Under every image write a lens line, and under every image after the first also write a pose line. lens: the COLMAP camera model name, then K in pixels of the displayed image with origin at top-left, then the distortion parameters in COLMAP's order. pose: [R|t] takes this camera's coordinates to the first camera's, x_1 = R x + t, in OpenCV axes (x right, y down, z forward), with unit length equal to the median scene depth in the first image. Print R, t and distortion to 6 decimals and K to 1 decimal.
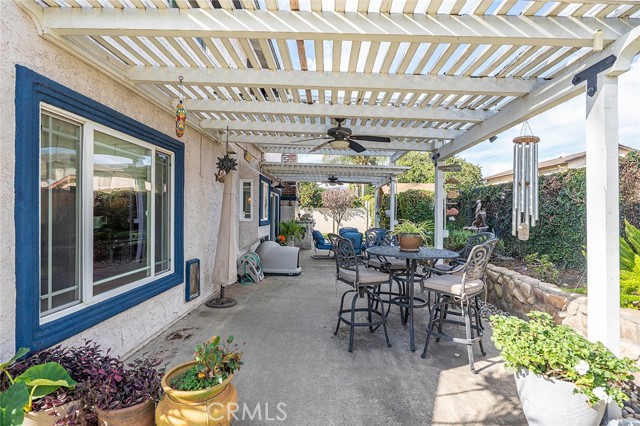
lens RADIAL K [[321.1, 0, 306.5], [0, 321.1, 210.5], [0, 0, 1]] dist [0.012699, -0.005798]
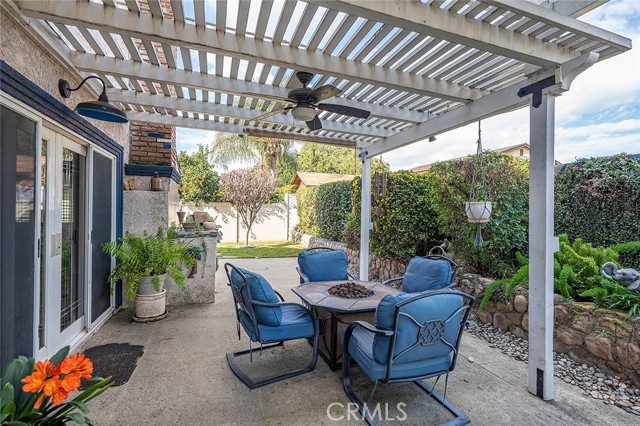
lens RADIAL K [[321.1, 0, 316.6], [0, 321.1, 215.4], [0, 0, 1]] dist [0.012699, -0.005798]
pose [[0.927738, -0.000742, 0.373230, -0.043323], [-0.006909, 0.999793, 0.019160, 0.015205], [-0.373167, -0.020354, 0.927541, 1.655688]]
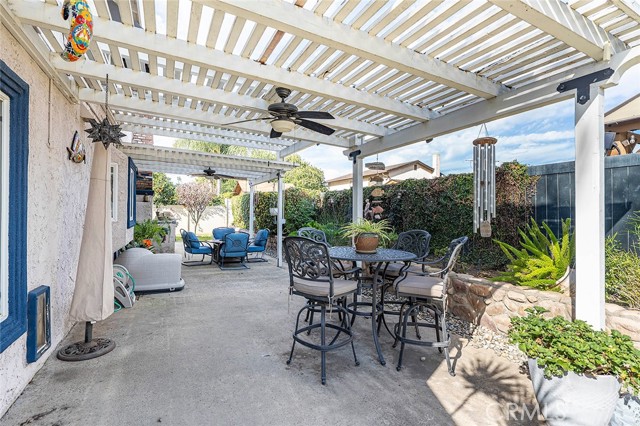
lens RADIAL K [[321.1, 0, 320.9], [0, 321.1, 211.0], [0, 0, 1]] dist [0.012699, -0.005798]
pose [[0.865951, 0.005627, 0.500098, -0.207339], [-0.008301, 0.999961, 0.003121, 0.005931], [-0.500060, -0.006854, 0.865963, 0.239579]]
